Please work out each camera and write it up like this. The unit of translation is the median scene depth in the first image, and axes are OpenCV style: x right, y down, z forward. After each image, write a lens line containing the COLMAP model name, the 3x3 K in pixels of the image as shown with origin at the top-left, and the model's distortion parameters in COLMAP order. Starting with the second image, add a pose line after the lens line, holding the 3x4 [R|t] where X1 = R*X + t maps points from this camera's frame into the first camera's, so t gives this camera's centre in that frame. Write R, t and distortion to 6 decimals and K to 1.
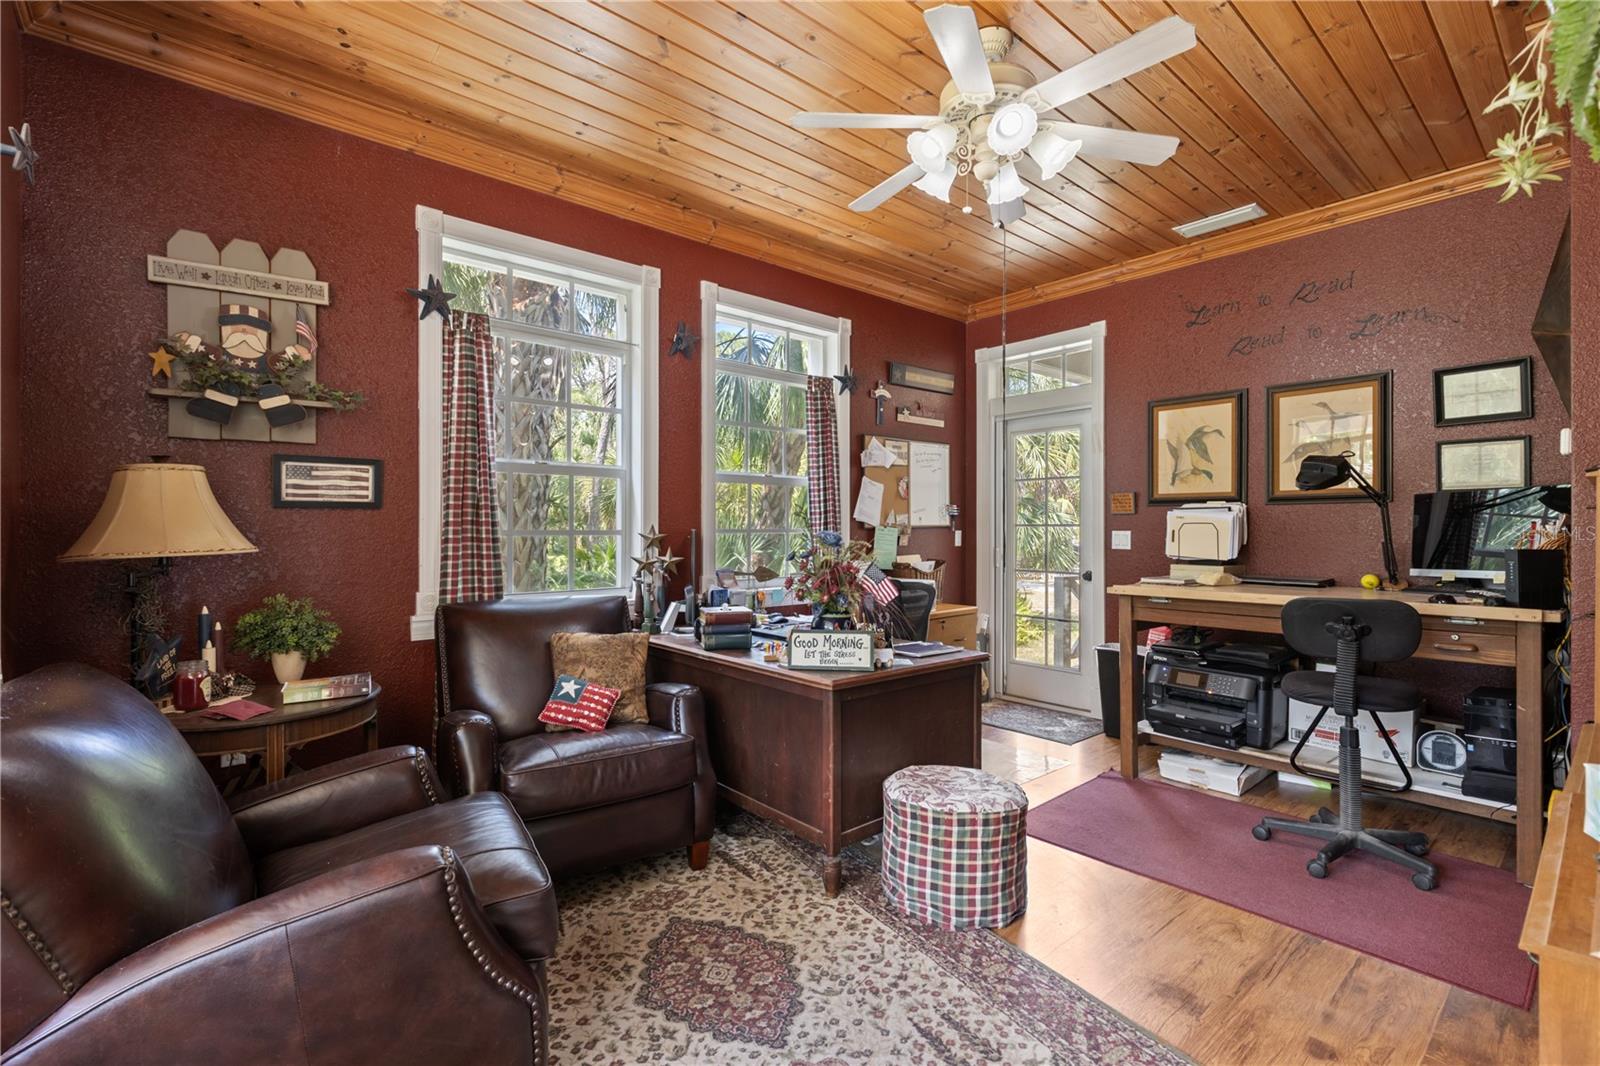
lens RADIAL K [[726.1, 0, 802.5], [0, 726.1, 535.2], [0, 0, 1]] dist [0.006154, 0.000664]
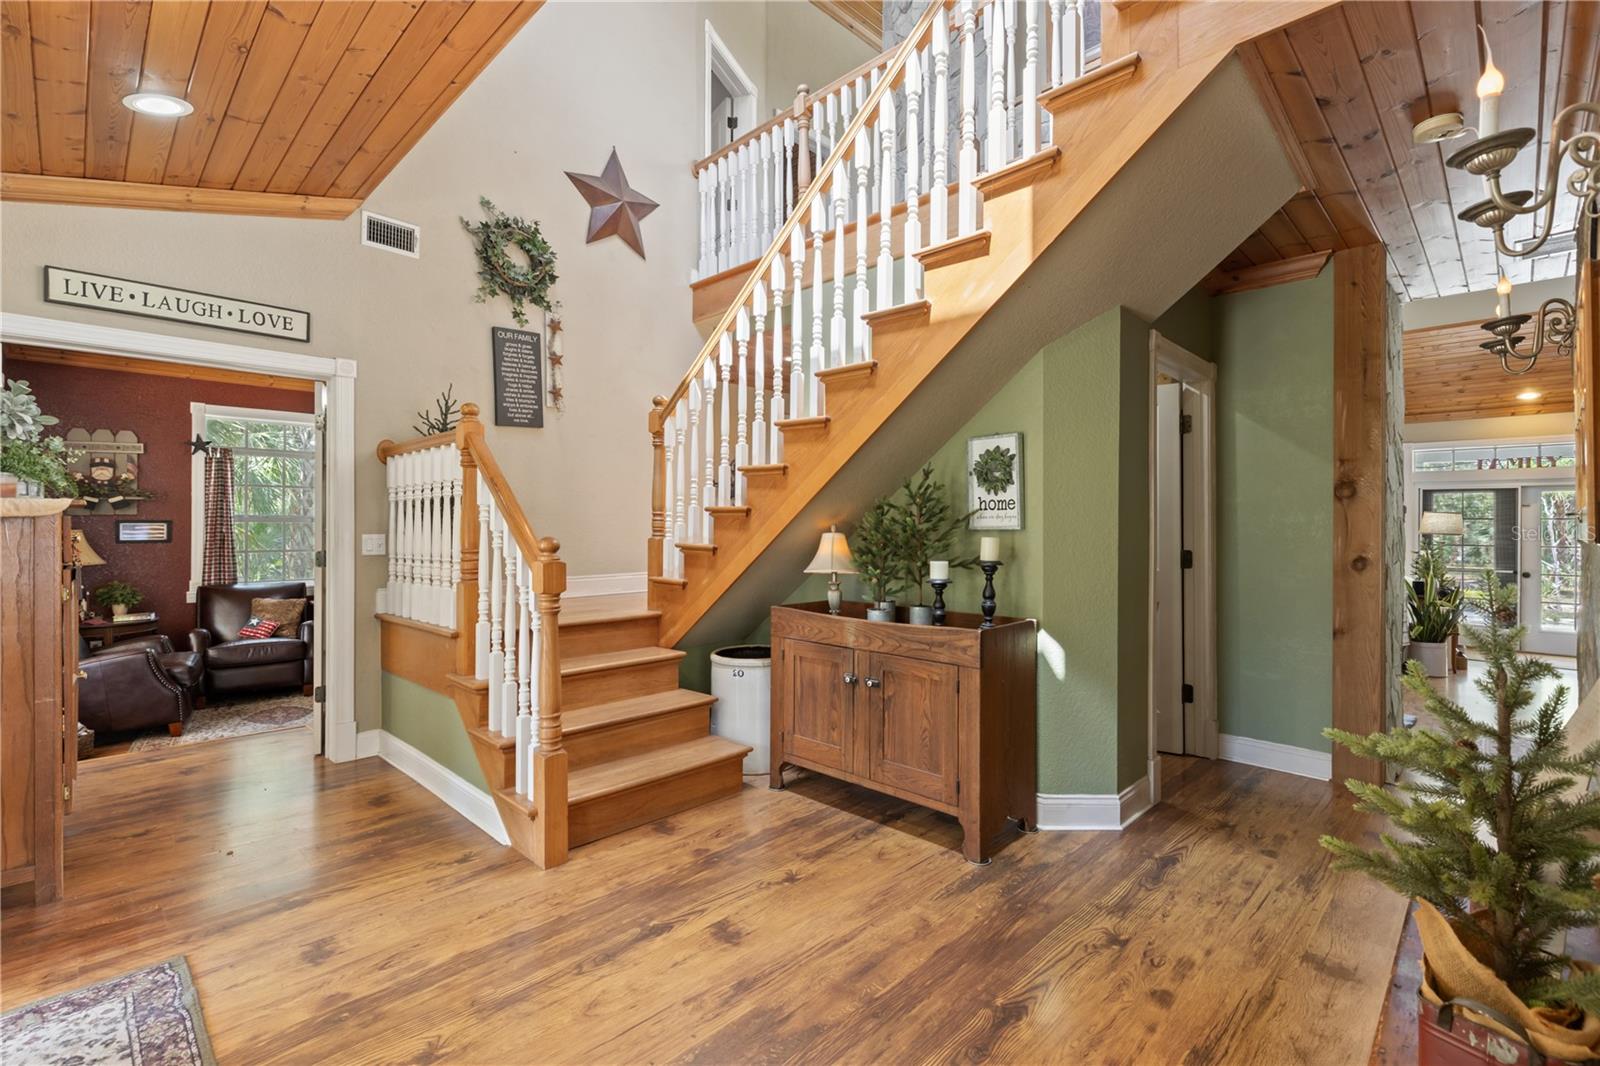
lens RADIAL K [[726.1, 0, 799.2], [0, 726.1, 532.6], [0, 0, 1]] dist [0.006154, 0.000664]
pose [[0.997212, 0.000063, 0.074626, 1.256409], [0.000172, 0.999995, -0.003136, -0.065783], [-0.074626, 0.003140, 0.997207, -1.465032]]
